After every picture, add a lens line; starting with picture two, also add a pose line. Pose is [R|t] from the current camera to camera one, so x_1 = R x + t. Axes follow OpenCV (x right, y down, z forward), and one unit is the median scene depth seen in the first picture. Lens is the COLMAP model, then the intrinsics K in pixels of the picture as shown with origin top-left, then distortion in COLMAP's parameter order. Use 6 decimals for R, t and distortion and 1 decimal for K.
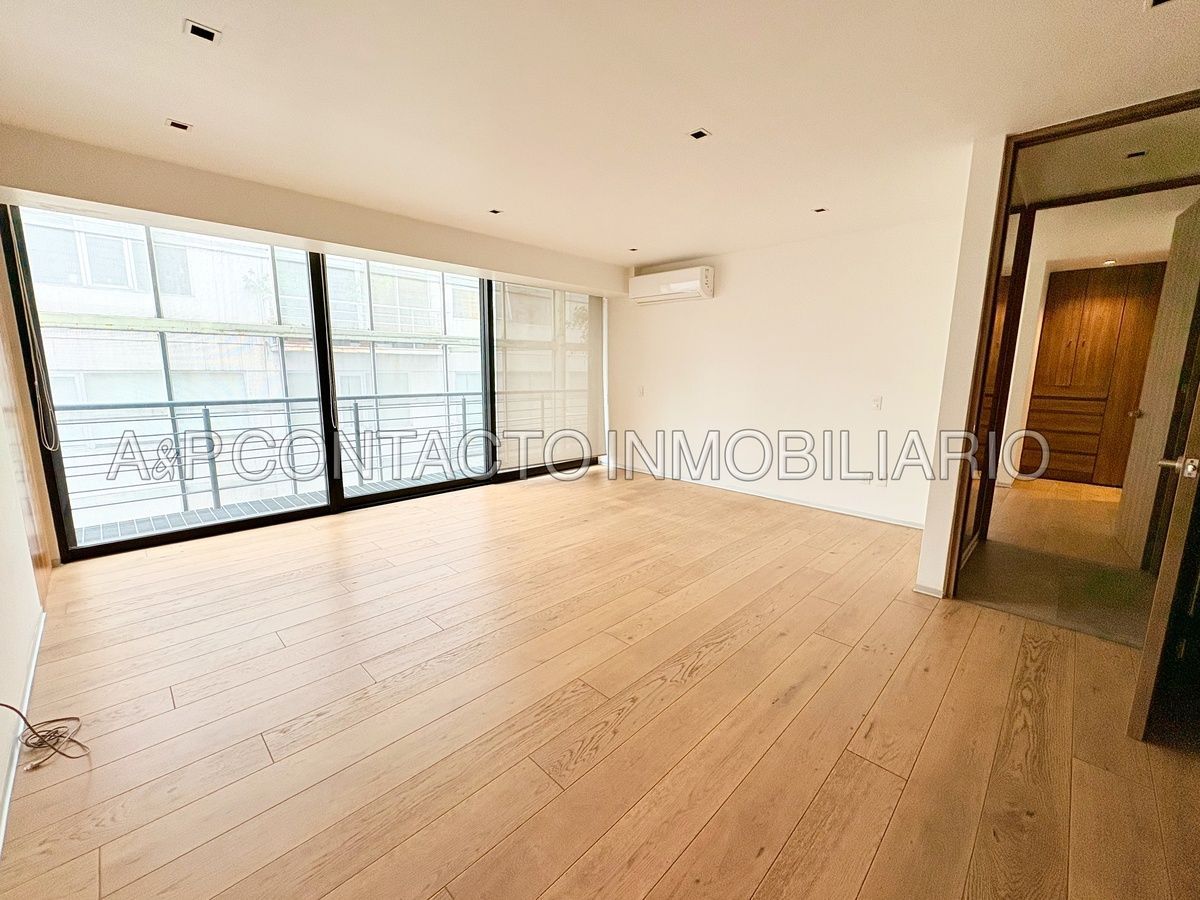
lens RADIAL K [[491.4, 0, 603.7], [0, 491.4, 441.5], [0, 0, 1]] dist [0.000809, -0.000494]
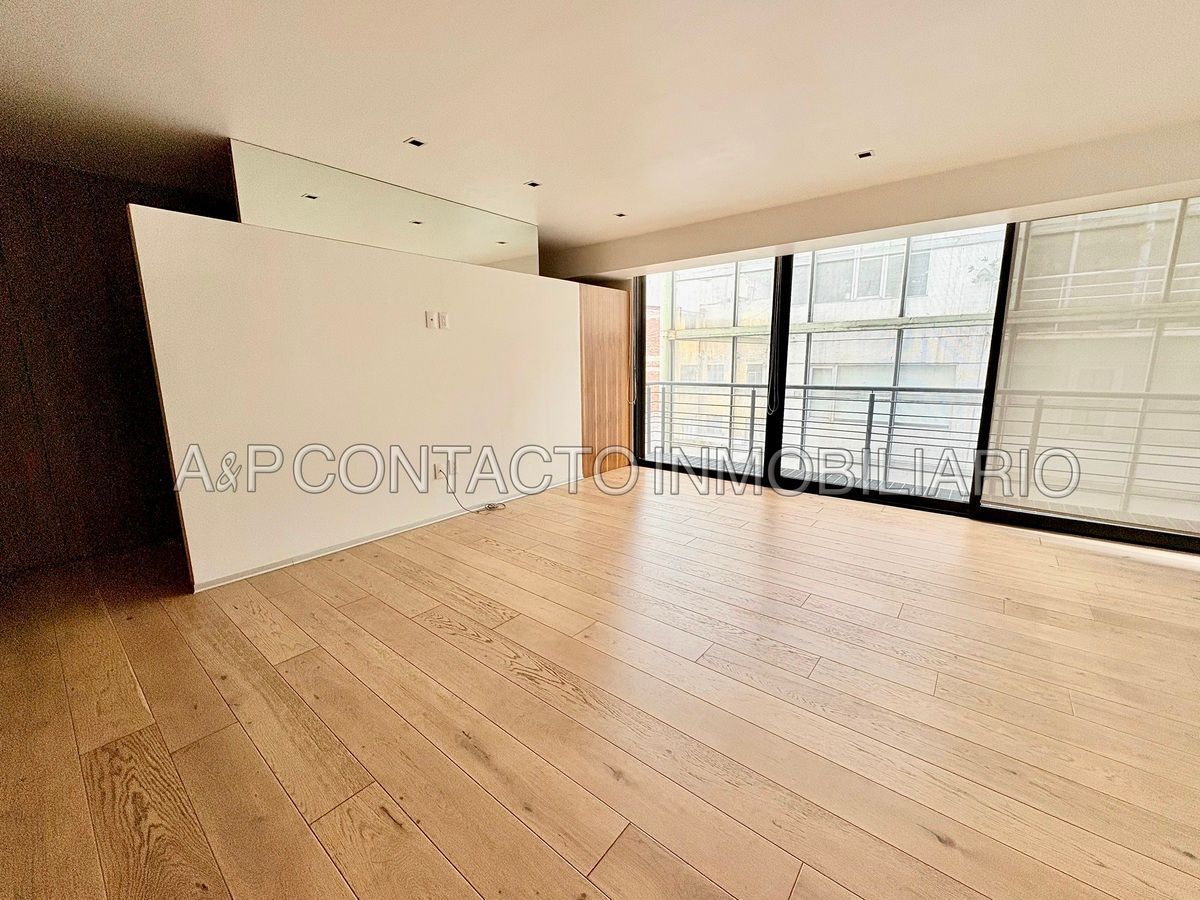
lens RADIAL K [[491.4, 0, 637.4], [0, 491.4, 469.3], [0, 0, 1]] dist [0.000809, -0.000494]
pose [[0.102486, 0.204983, -0.973385, 0.549179], [-0.137368, 0.972079, 0.190244, -0.071403], [0.985204, 0.114215, 0.127783, 0.544028]]
